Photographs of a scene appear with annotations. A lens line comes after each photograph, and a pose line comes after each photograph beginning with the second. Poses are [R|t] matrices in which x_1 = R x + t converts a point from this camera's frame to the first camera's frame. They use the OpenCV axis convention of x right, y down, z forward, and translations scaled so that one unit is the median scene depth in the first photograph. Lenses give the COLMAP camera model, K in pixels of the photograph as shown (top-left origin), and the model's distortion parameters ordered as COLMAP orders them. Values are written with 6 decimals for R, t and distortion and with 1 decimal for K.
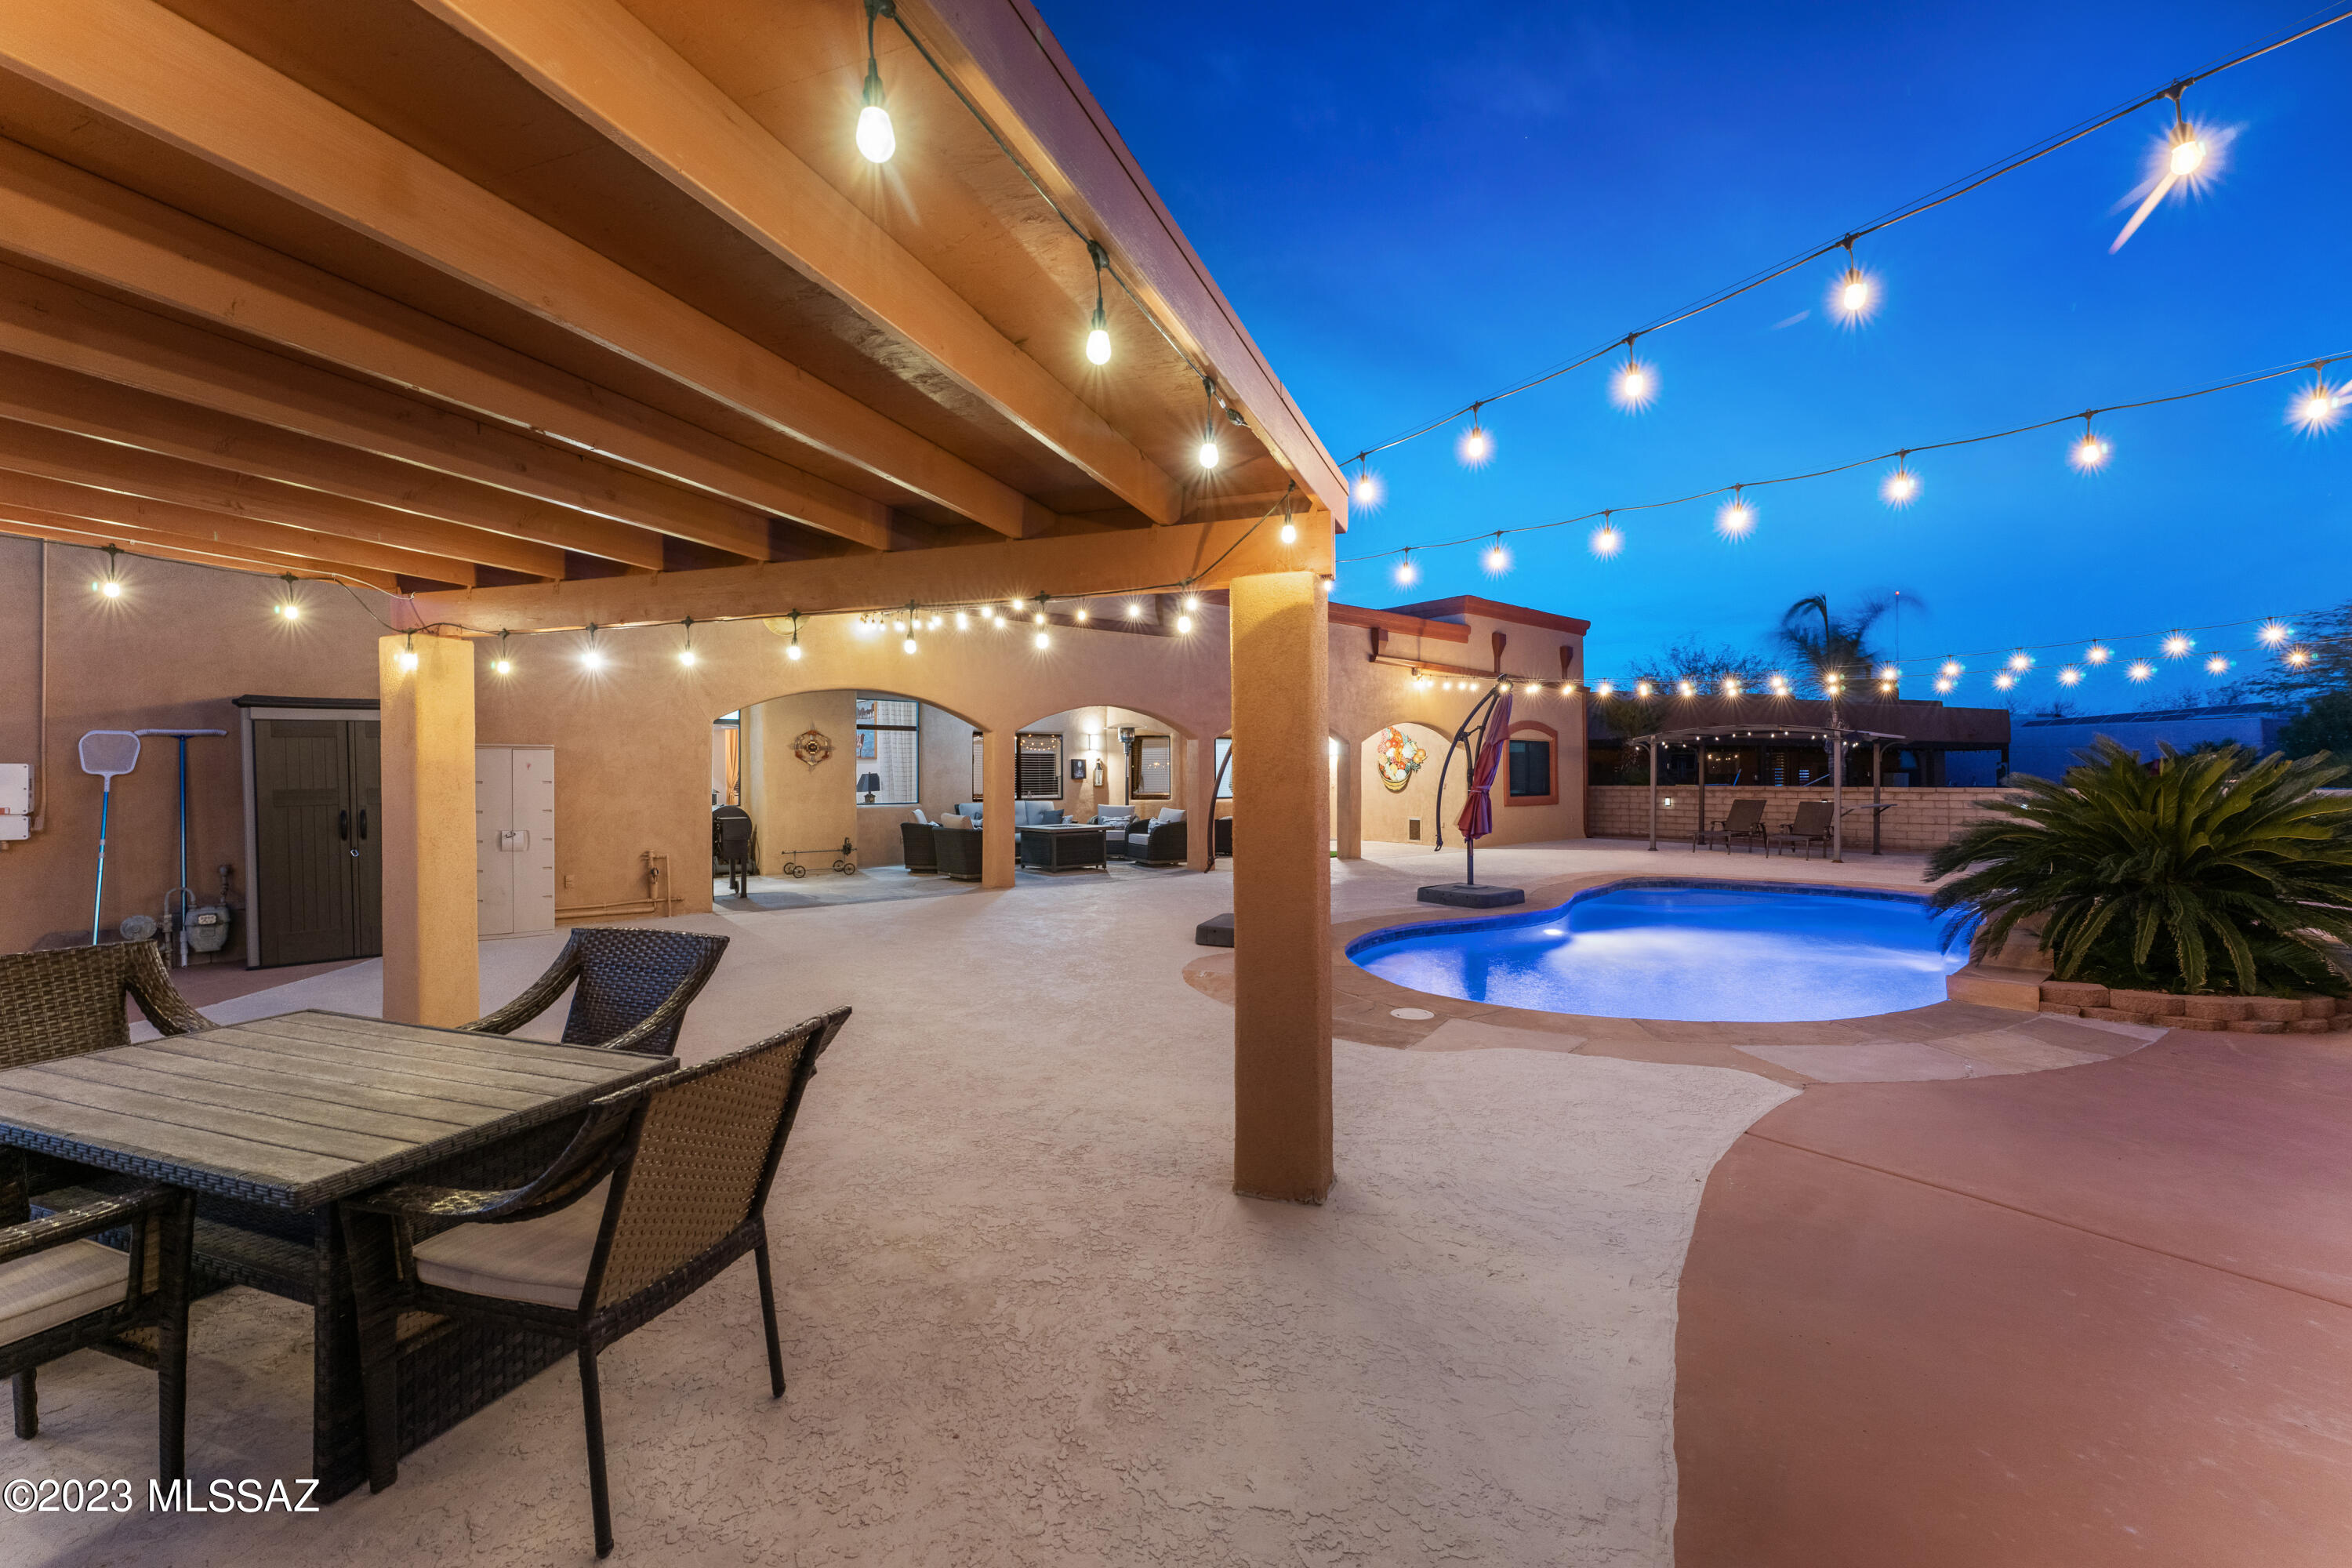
lens RADIAL K [[937.7, 0, 1173.5], [0, 937.7, 783.5], [0, 0, 1]] dist [0.000462, -0.000045]
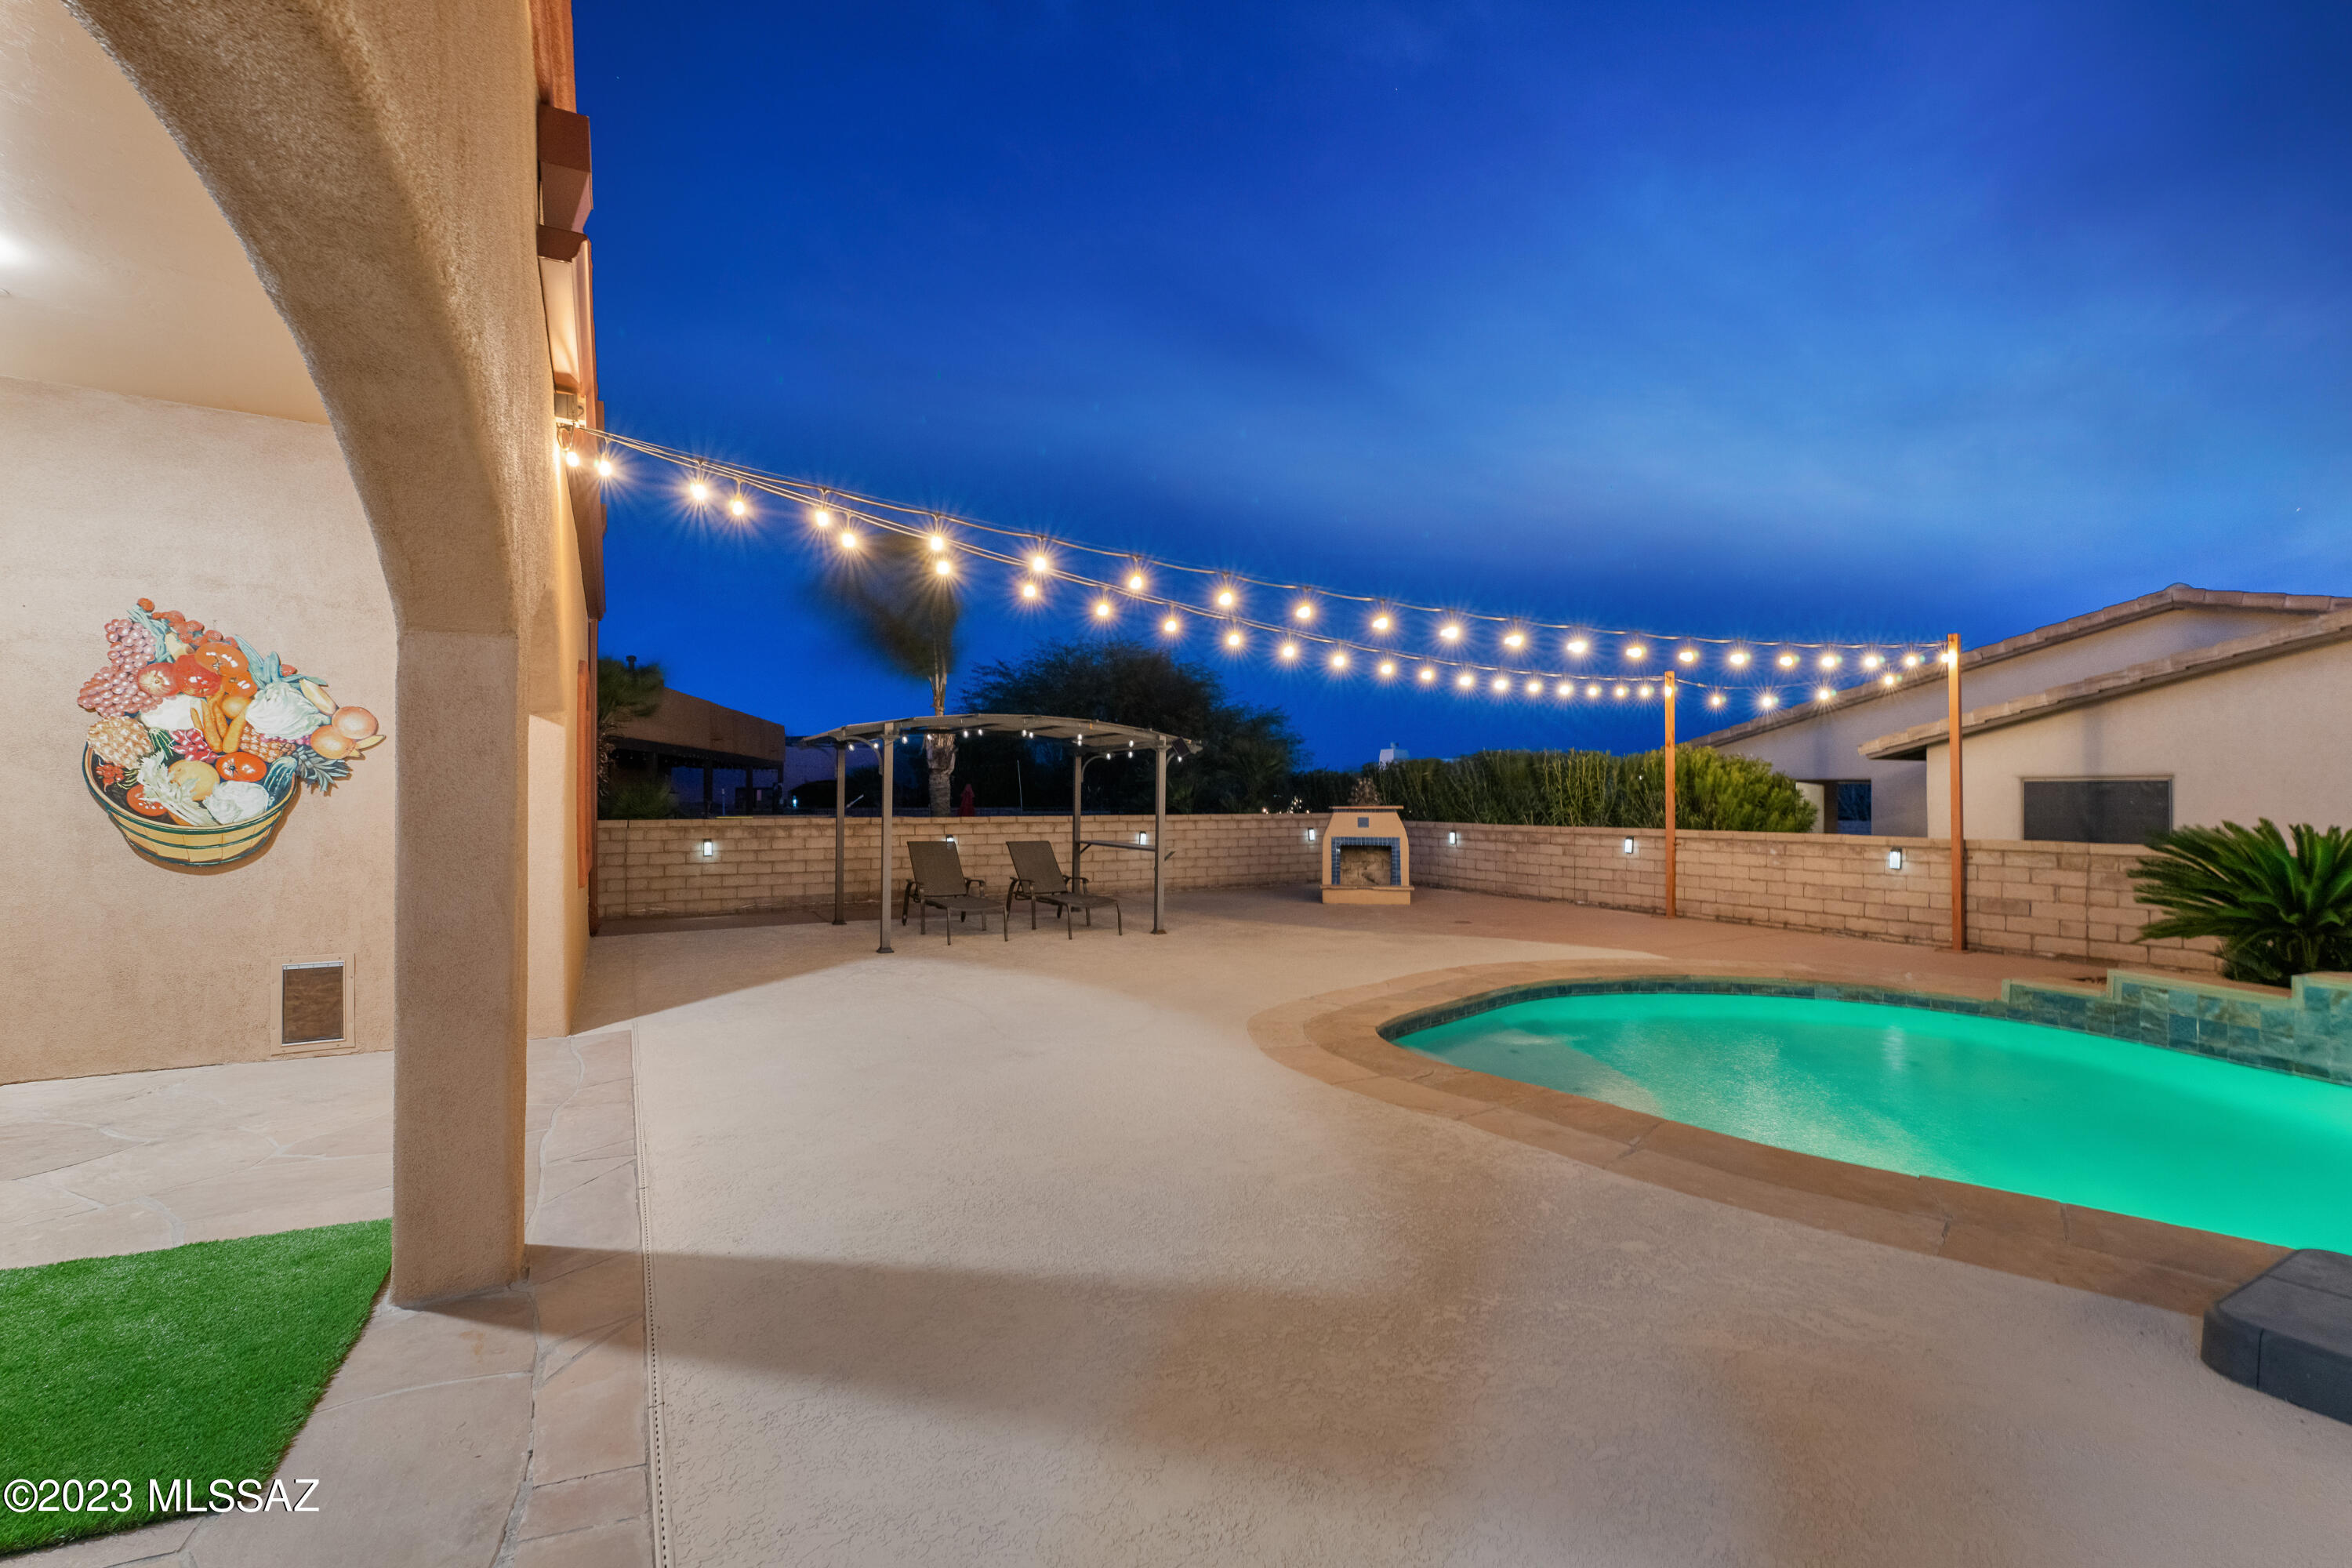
lens RADIAL K [[974.2, 0, 1173.2], [0, 974.2, 782.0], [0, 0, 1]] dist [-0.003271, -0.000164]
pose [[0.179006, 0.015588, 0.983724, 0.028538], [0.004970, 0.999847, -0.016748, -0.010797], [-0.983835, 0.007888, 0.178902, 0.843141]]
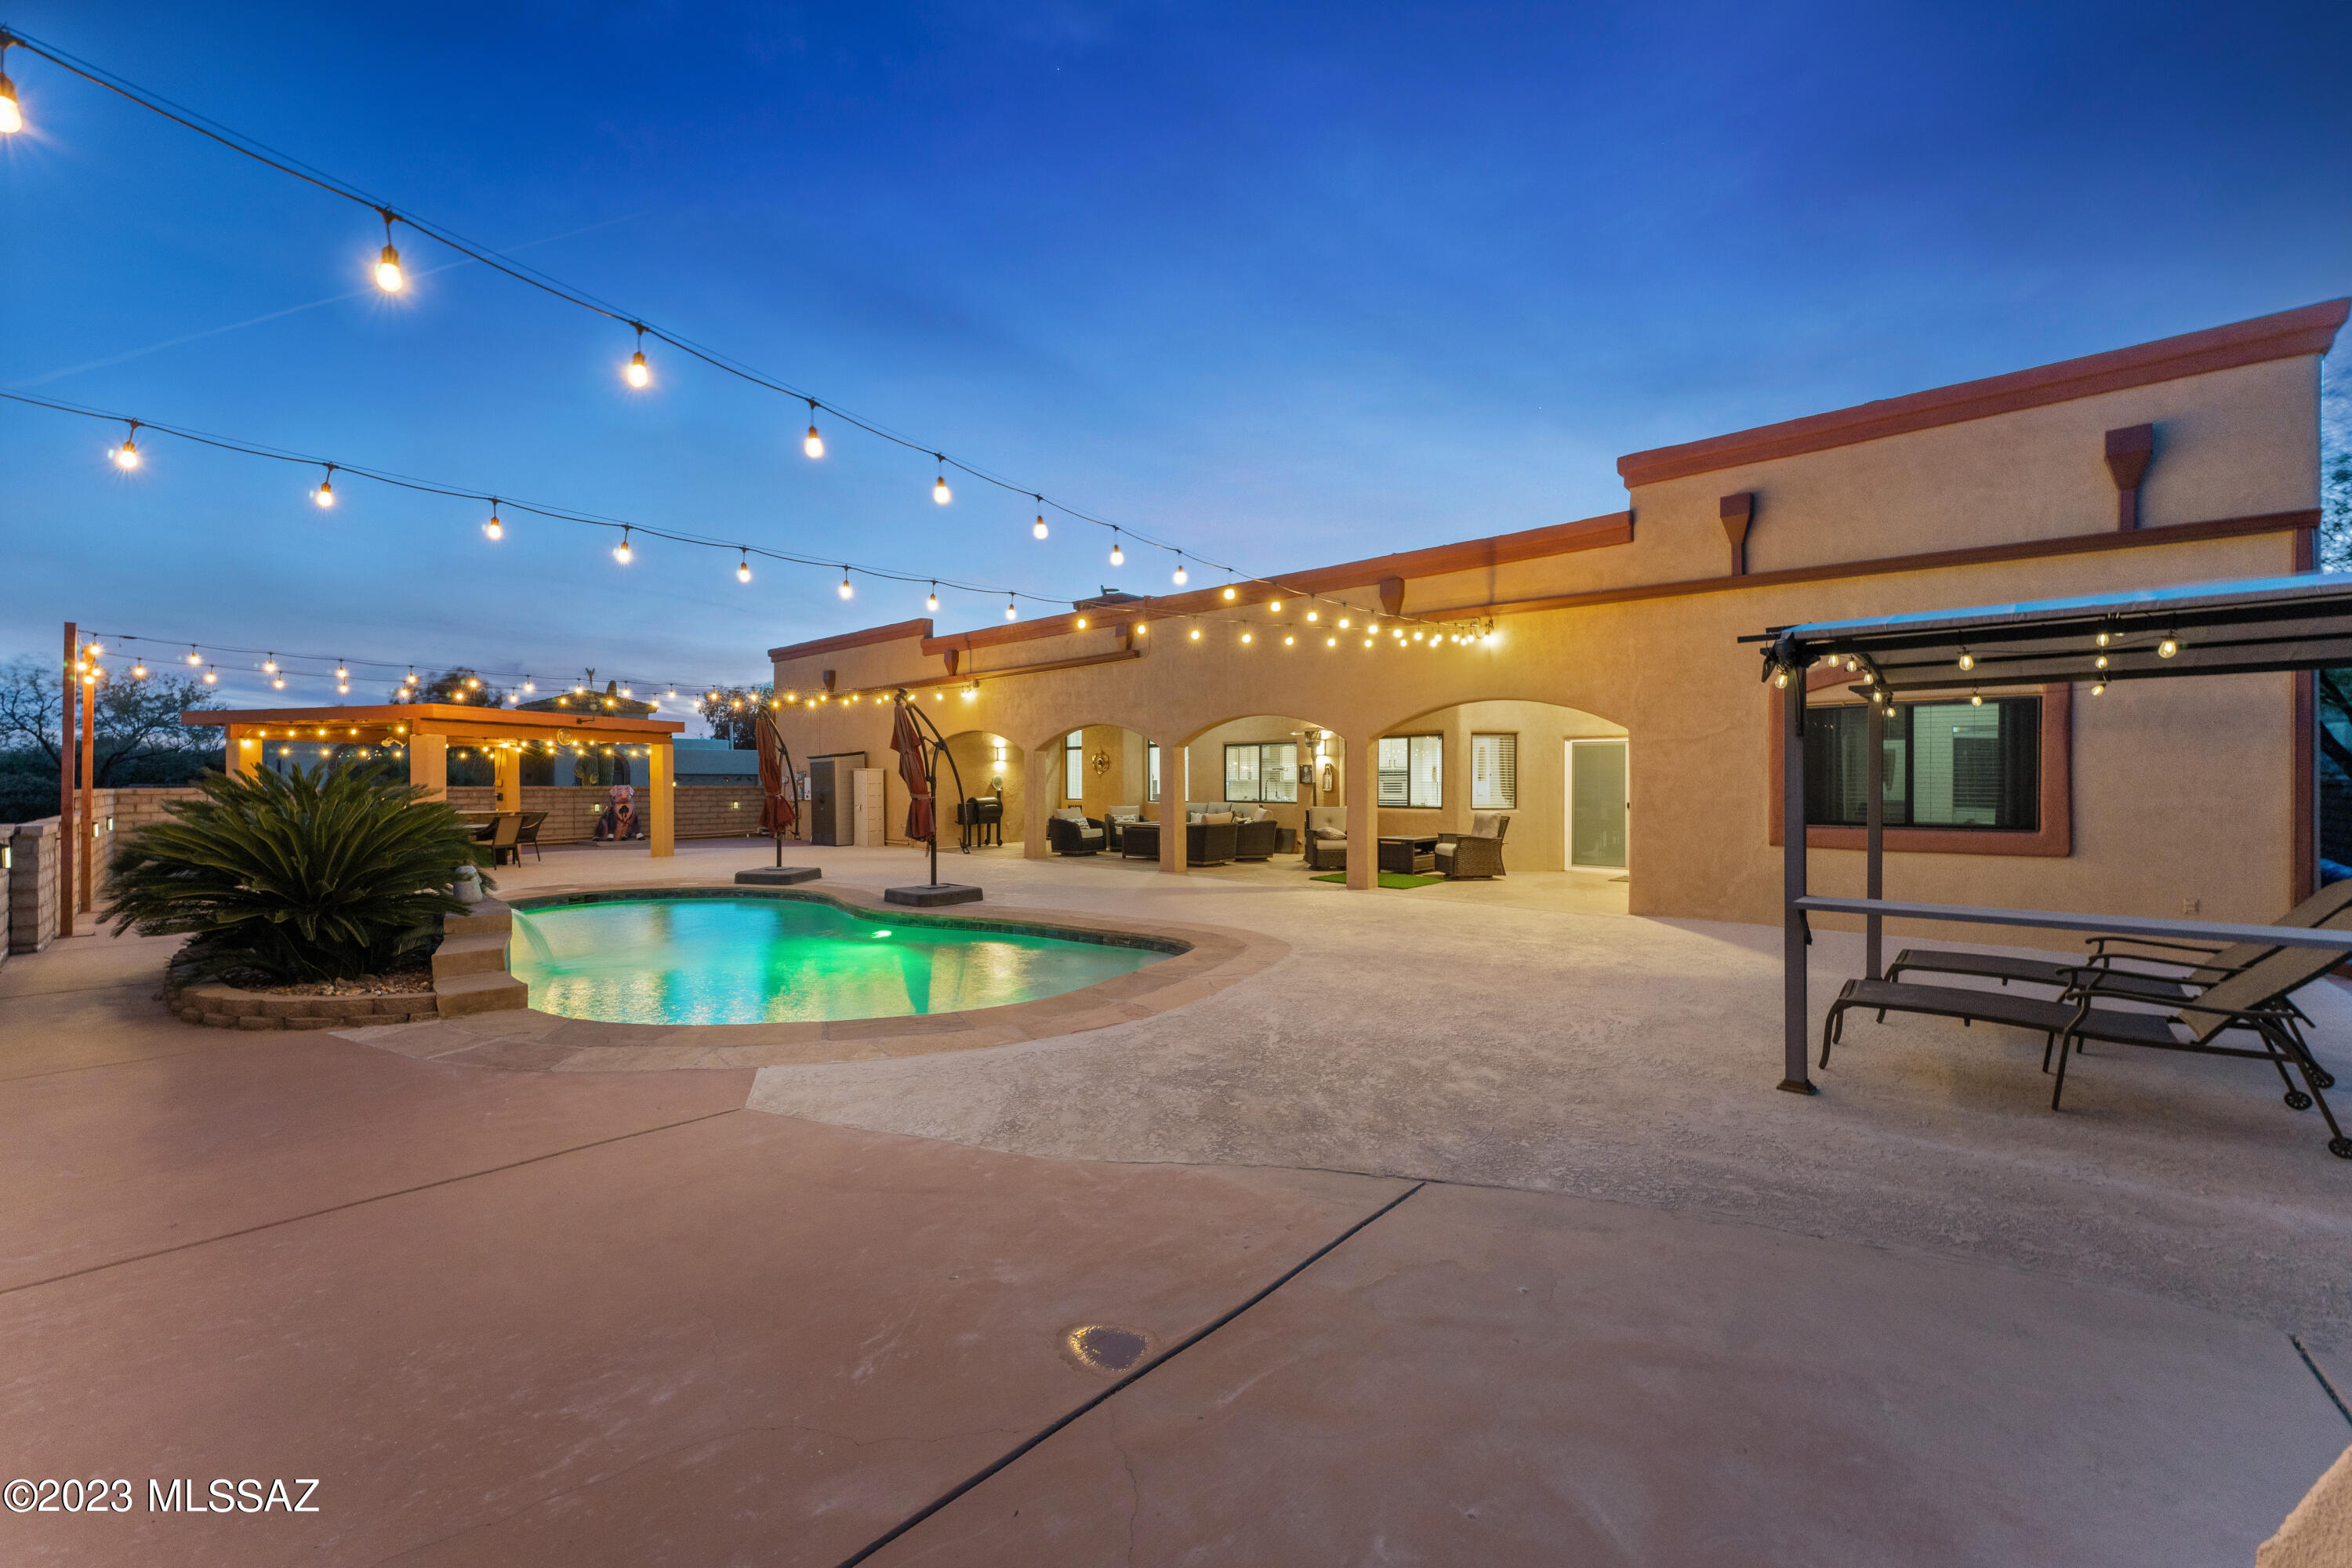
lens RADIAL K [[937.7, 0, 1173.5], [0, 937.7, 783.5], [0, 0, 1]] dist [0.000462, -0.000045]
pose [[0.135190, 0.005546, -0.990804, 0.941787], [-0.006315, 0.999969, 0.004735, -0.009331], [0.990800, 0.005617, 0.135221, 0.751340]]
